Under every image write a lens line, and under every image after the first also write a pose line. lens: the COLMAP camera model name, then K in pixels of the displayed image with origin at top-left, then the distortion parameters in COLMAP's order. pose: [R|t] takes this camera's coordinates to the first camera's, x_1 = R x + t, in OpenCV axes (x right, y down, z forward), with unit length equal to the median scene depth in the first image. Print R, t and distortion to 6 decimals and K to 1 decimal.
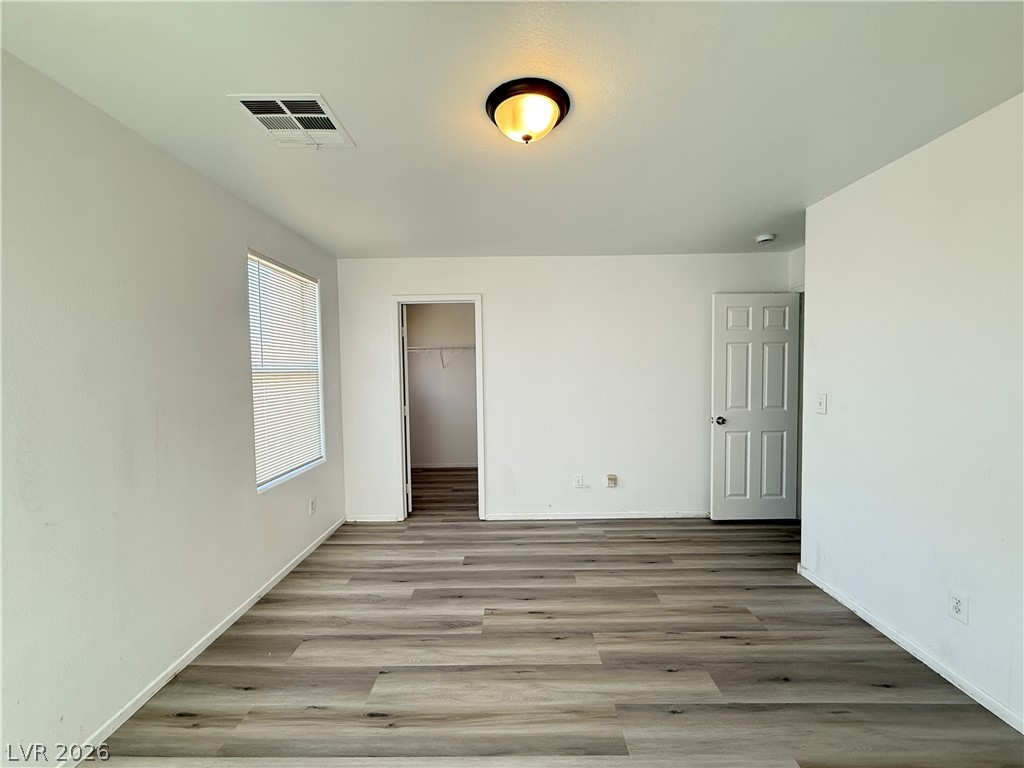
lens RADIAL K [[408.1, 0, 509.5], [0, 408.1, 385.9], [0, 0, 1]] dist [-0.000943, 0.000050]
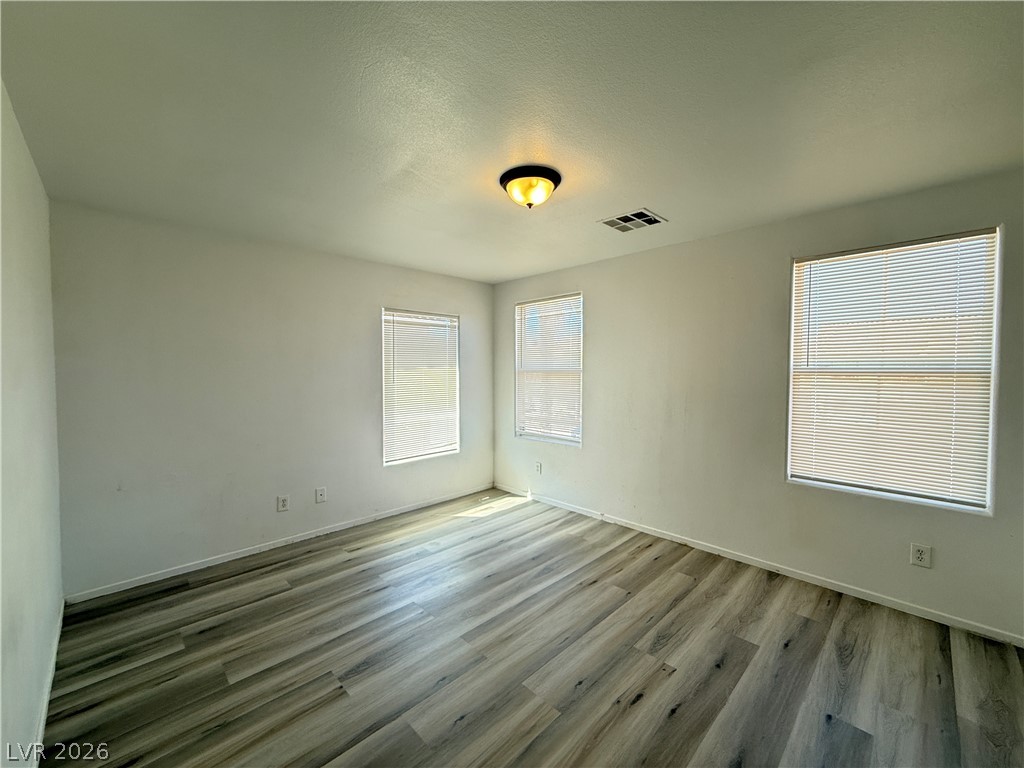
lens RADIAL K [[408.1, 0, 509.5], [0, 408.1, 385.9], [0, 0, 1]] dist [-0.000943, 0.000050]
pose [[-0.705735, 0.041382, -0.707266, 0.763414], [-0.020915, 0.996641, 0.079183, -0.073321], [0.708167, 0.070674, -0.702499, 1.370999]]
